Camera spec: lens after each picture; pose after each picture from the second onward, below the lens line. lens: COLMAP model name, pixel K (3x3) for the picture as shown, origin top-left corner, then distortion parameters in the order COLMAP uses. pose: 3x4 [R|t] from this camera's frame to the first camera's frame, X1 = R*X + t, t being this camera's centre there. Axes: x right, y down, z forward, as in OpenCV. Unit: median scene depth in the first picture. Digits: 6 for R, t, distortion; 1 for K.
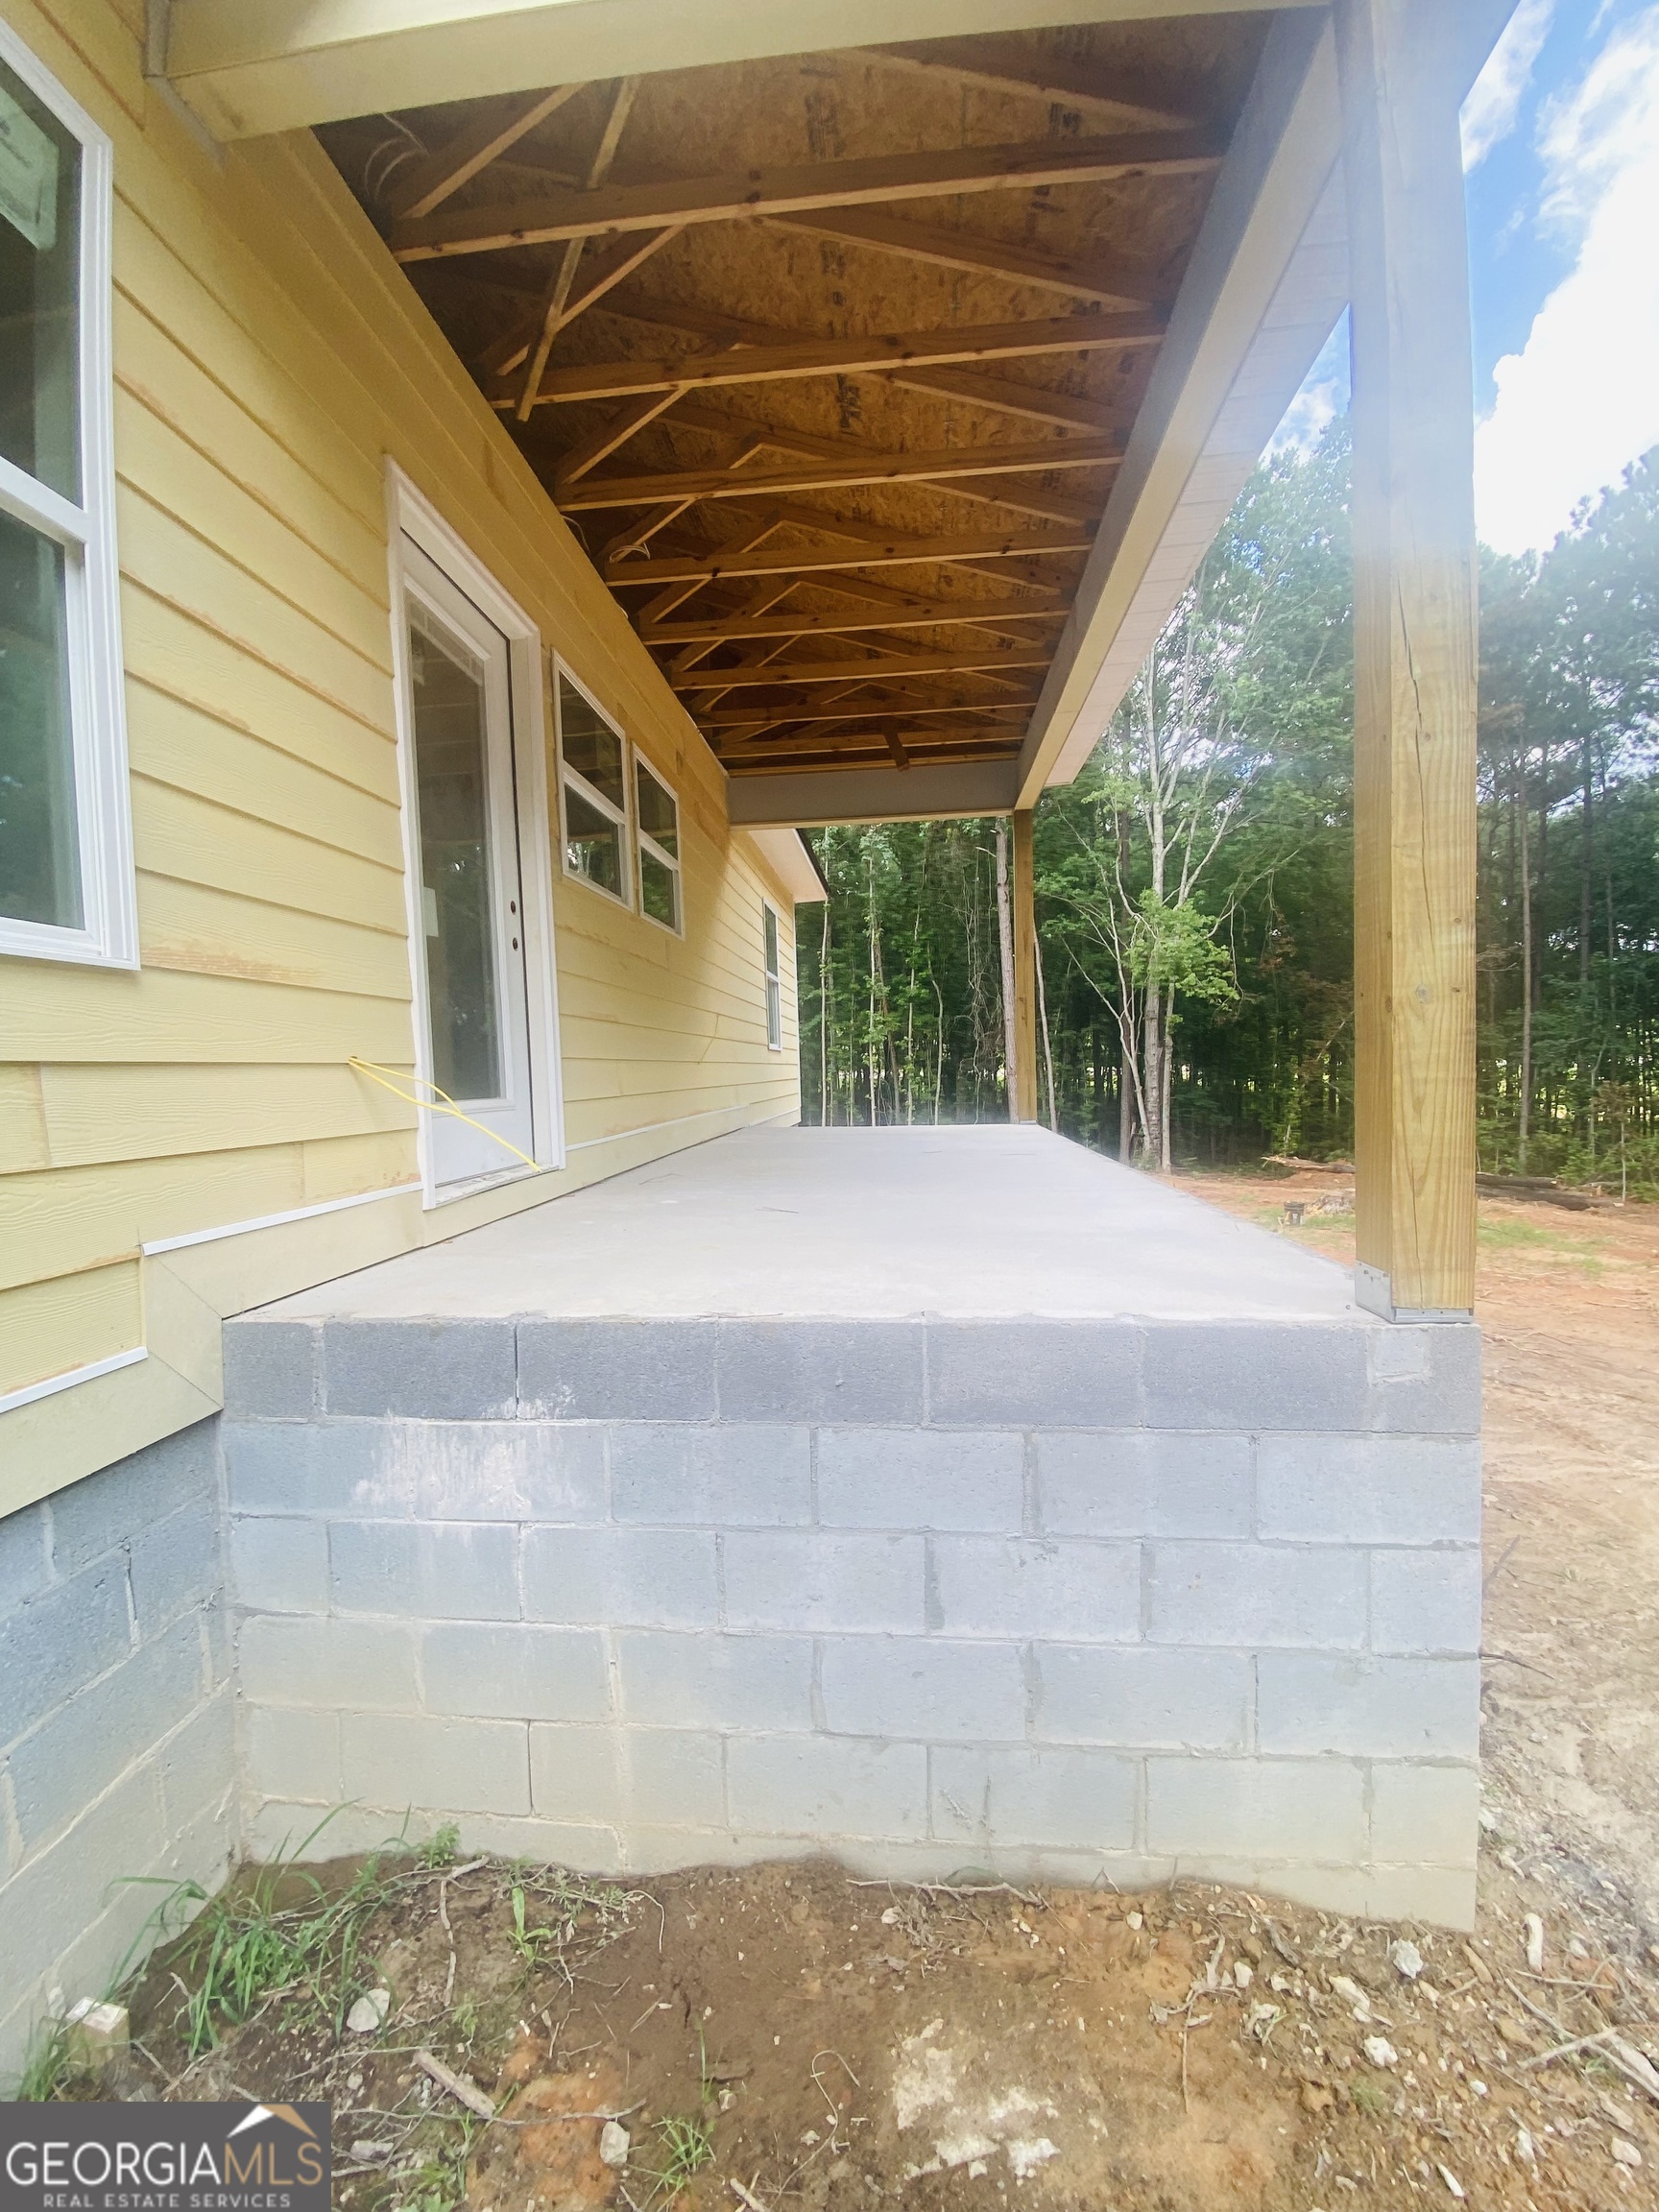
lens RADIAL K [[894.5, 0, 823.6], [0, 894.5, 1104.9], [0, 0, 1]] dist [0.023844, -0.021797]
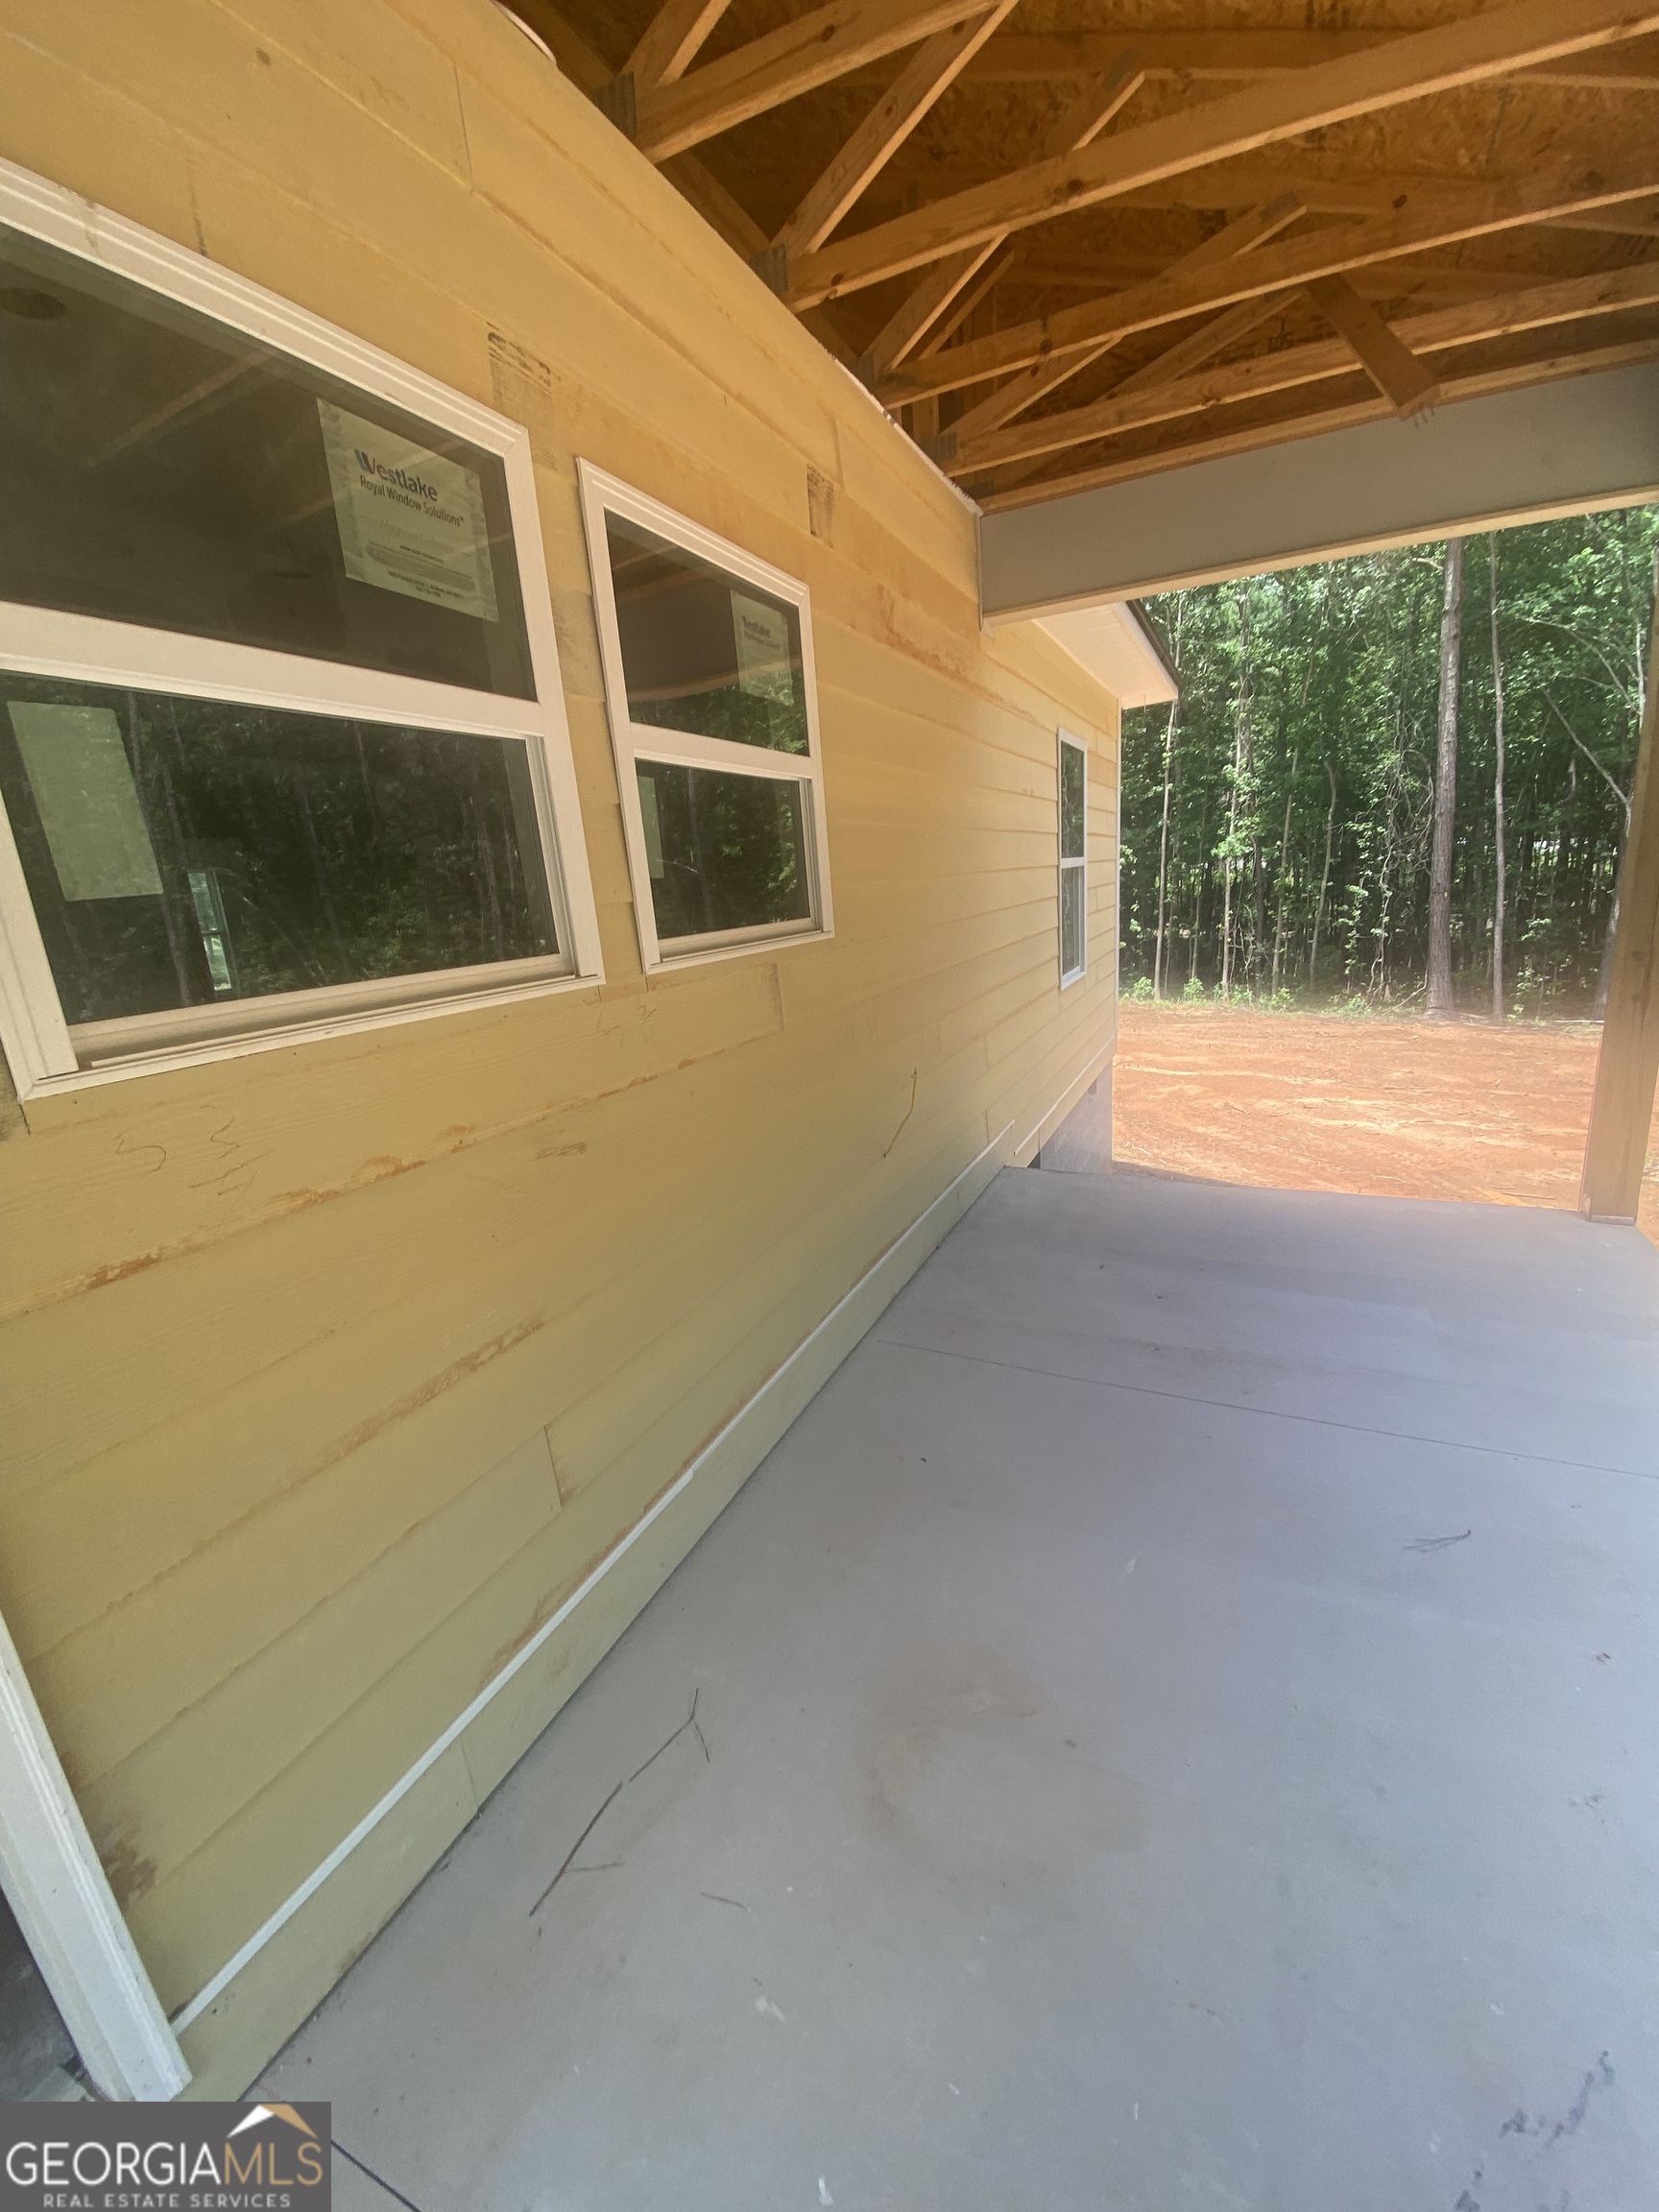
lens RADIAL K [[894.5, 0, 823.6], [0, 894.5, 1104.9], [0, 0, 1]] dist [0.023844, -0.021797]
pose [[0.938453, 0.042318, -0.342806, 0.000583], [0.035486, 0.975403, 0.217555, -0.146319], [0.343580, -0.216330, 0.913868, 0.410702]]
